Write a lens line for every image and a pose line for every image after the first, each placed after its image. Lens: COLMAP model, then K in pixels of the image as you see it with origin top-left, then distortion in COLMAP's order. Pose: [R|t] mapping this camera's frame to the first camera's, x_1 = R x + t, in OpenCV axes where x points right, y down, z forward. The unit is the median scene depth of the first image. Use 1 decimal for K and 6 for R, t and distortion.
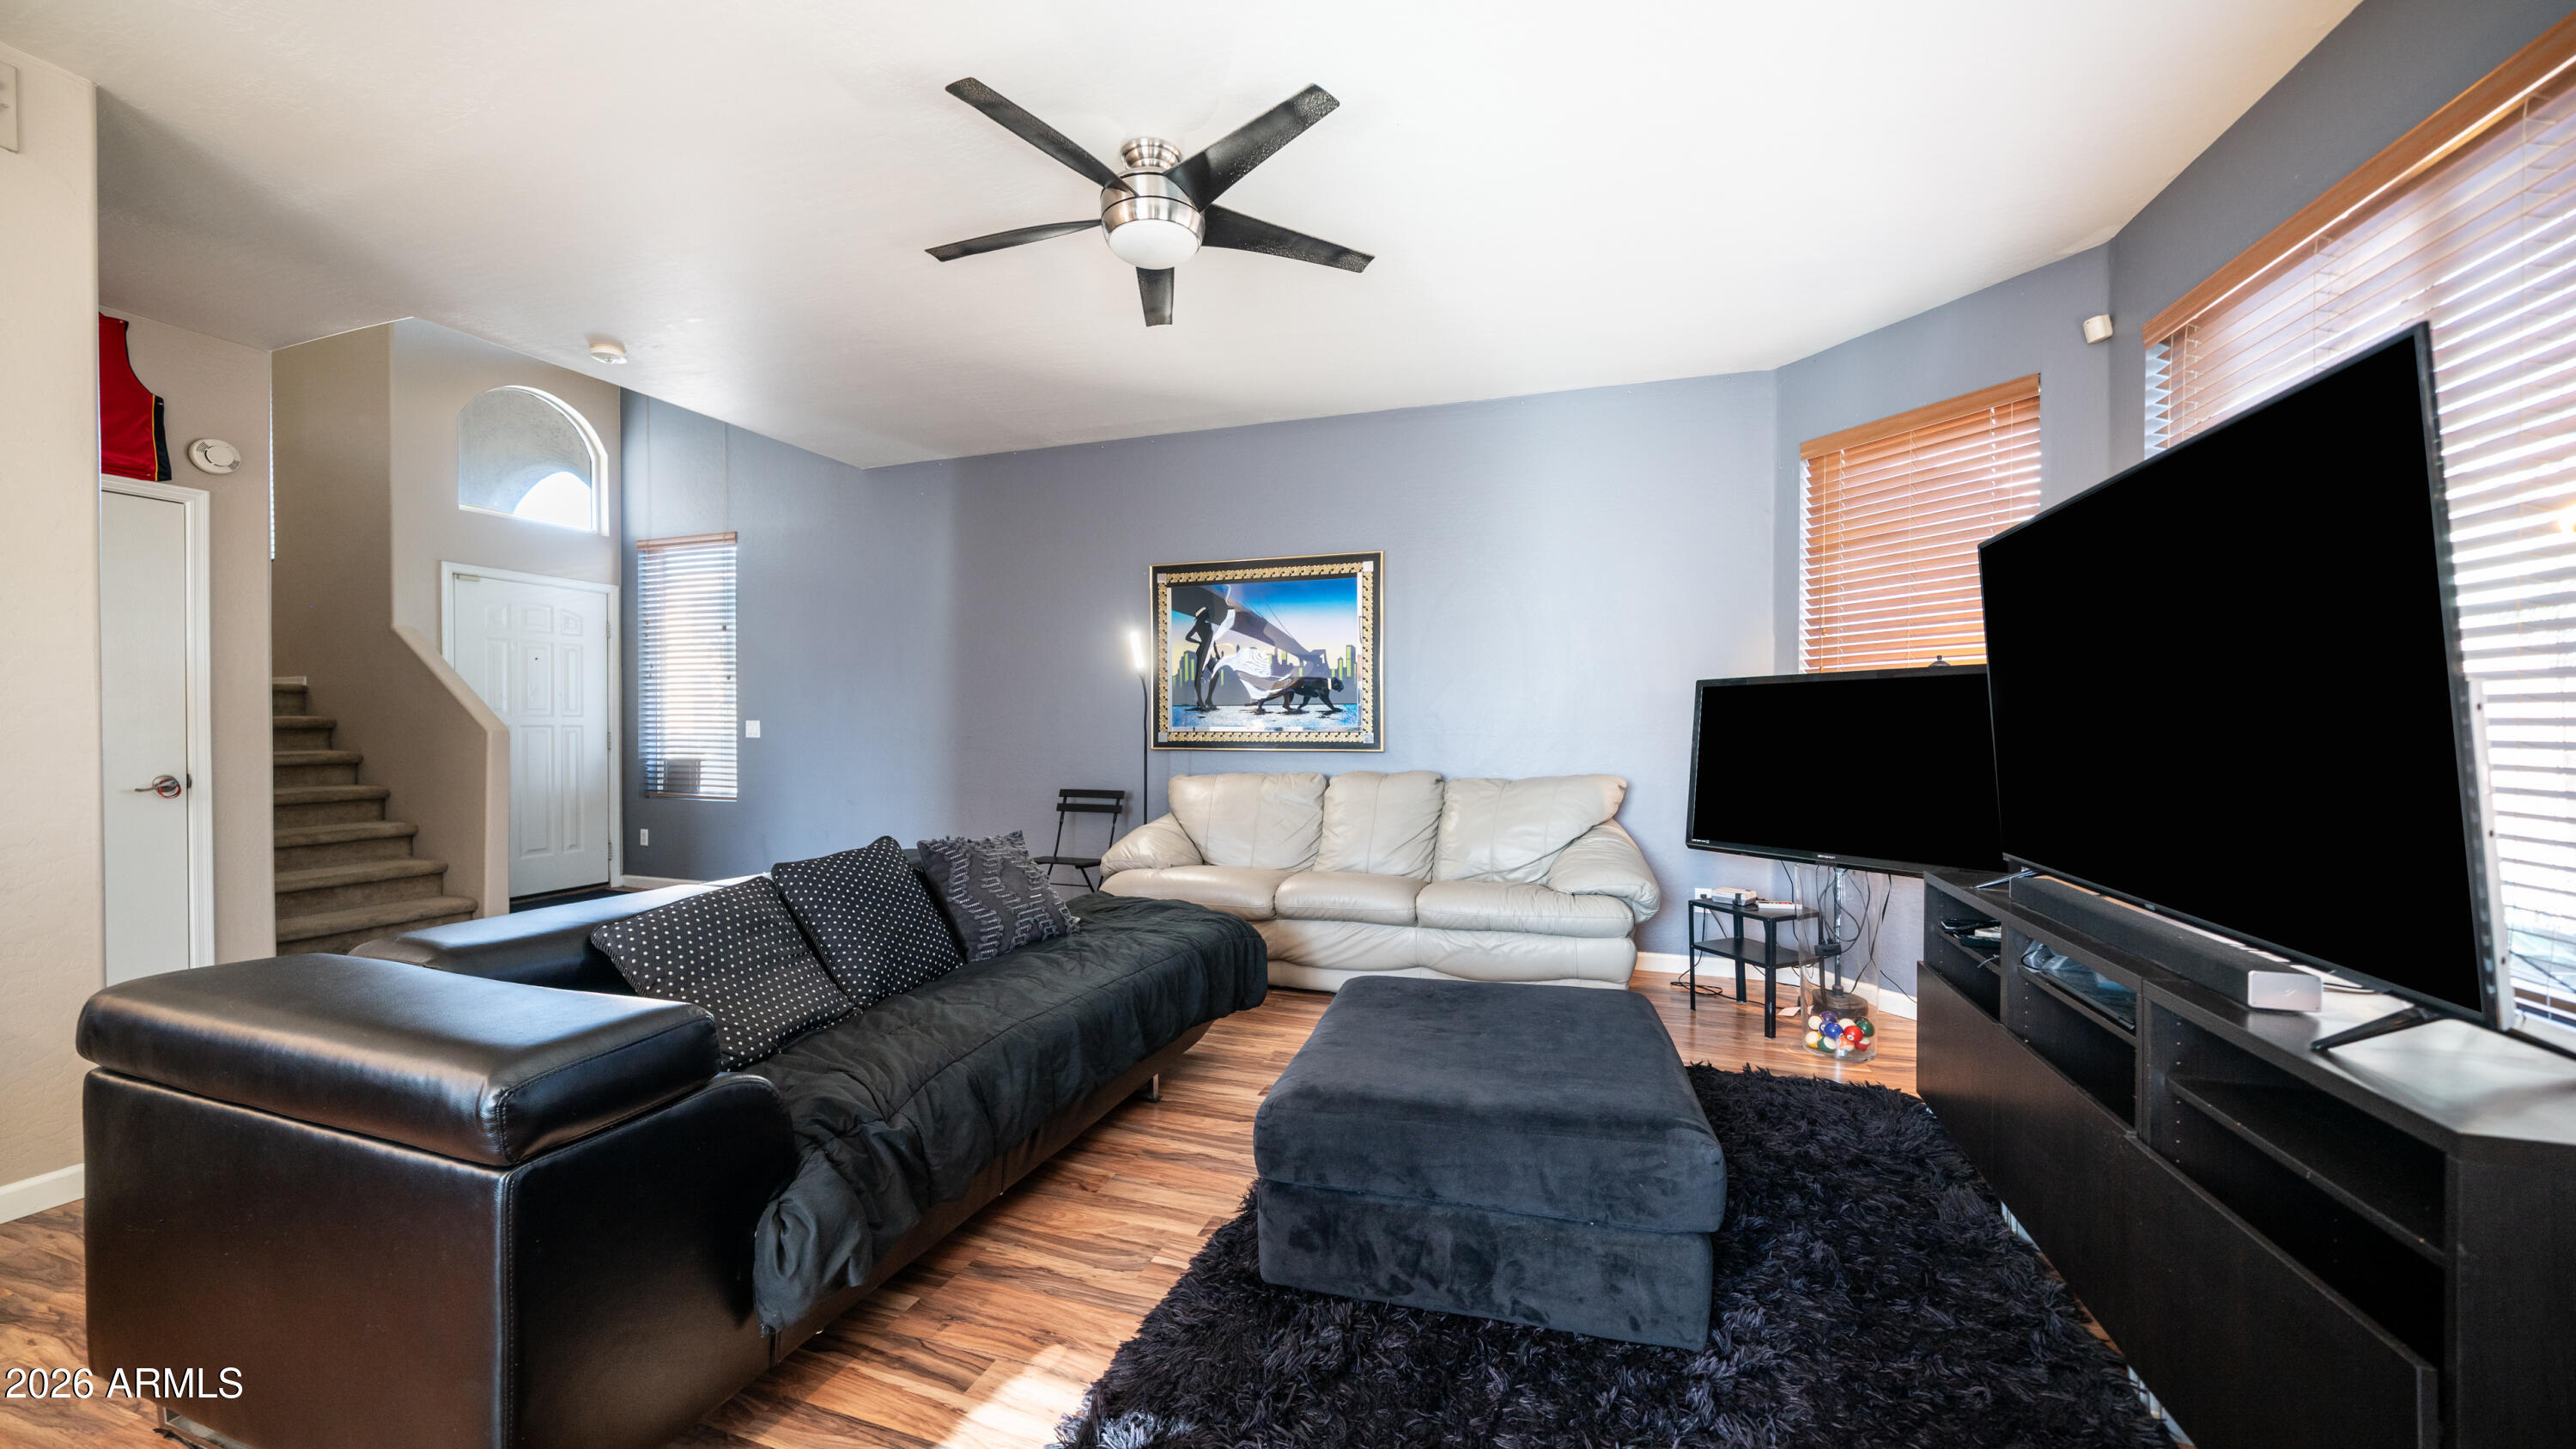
lens RADIAL K [[938.3, 0, 1332.2], [0, 938.3, 732.8], [0, 0, 1]] dist [-0.002206, 0.000096]
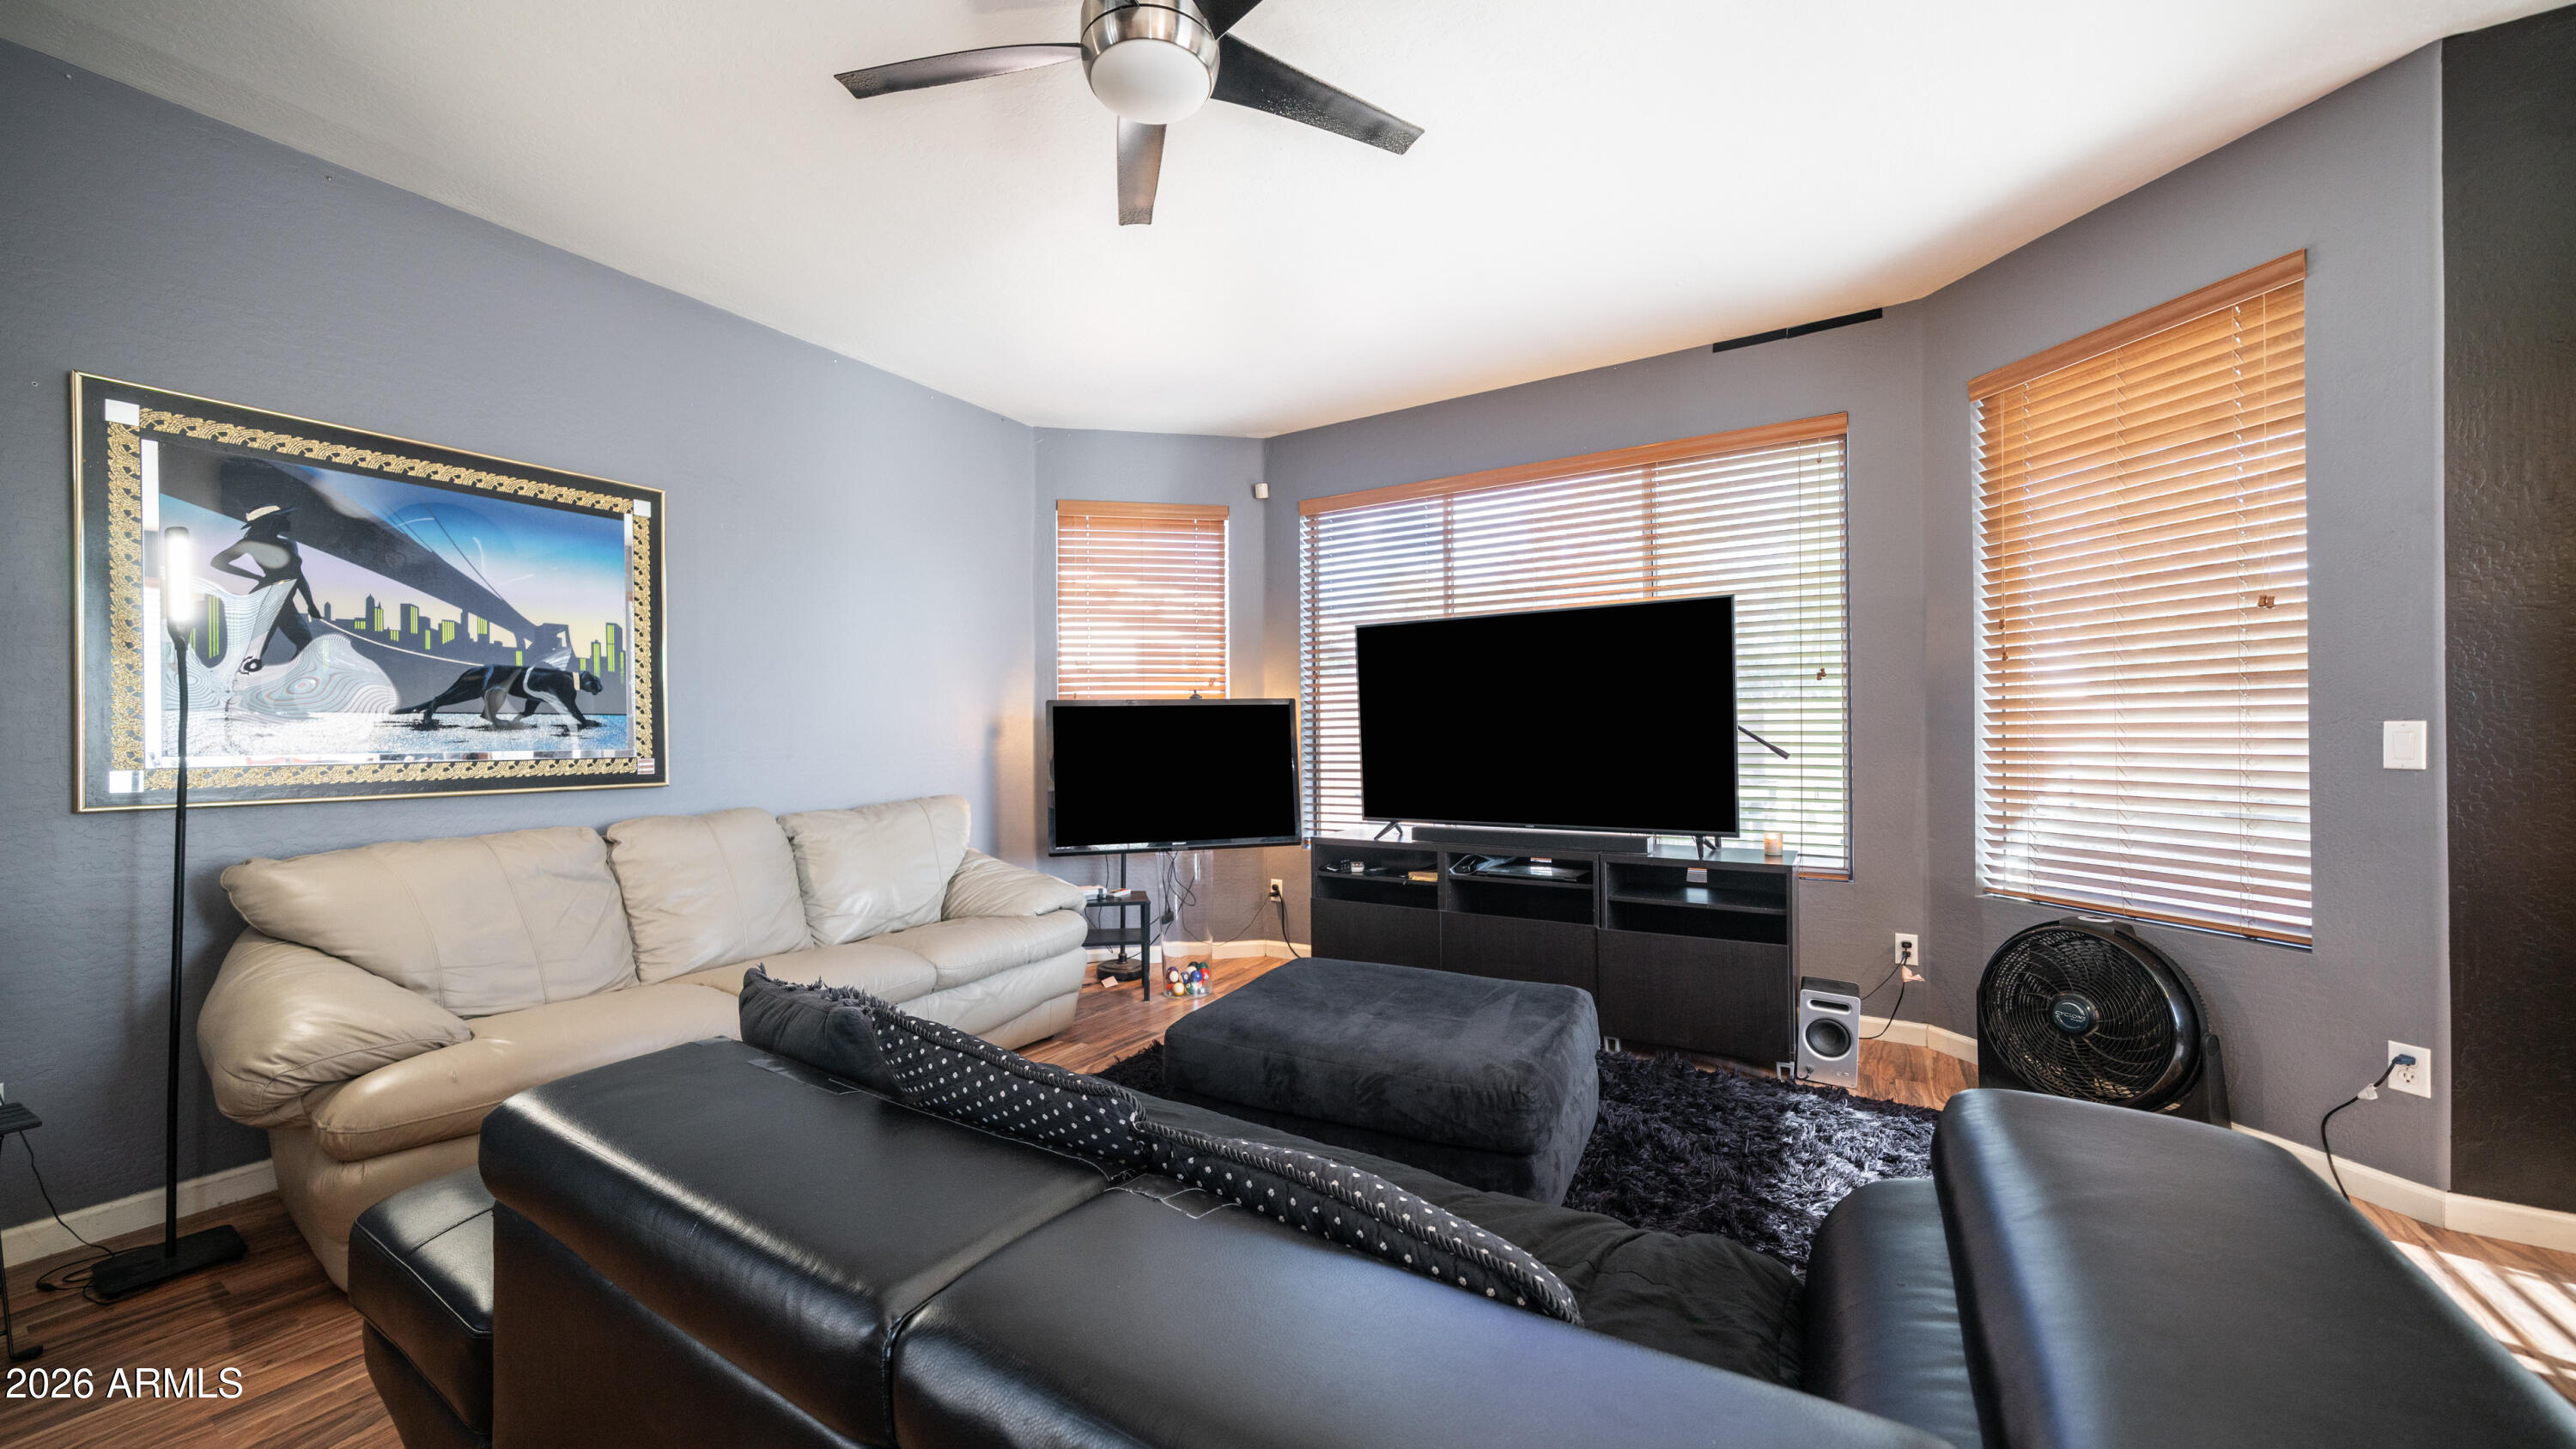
lens RADIAL K [[938.3, 0, 1269.4], [0, 938.3, 735.8], [0, 0, 1]] dist [-0.002206, 0.000096]
pose [[0.252395, 0.000551, 0.967624, -0.491367], [0.017090, 0.999841, -0.005028, -0.005043], [-0.967473, 0.017805, 0.252346, 0.403938]]
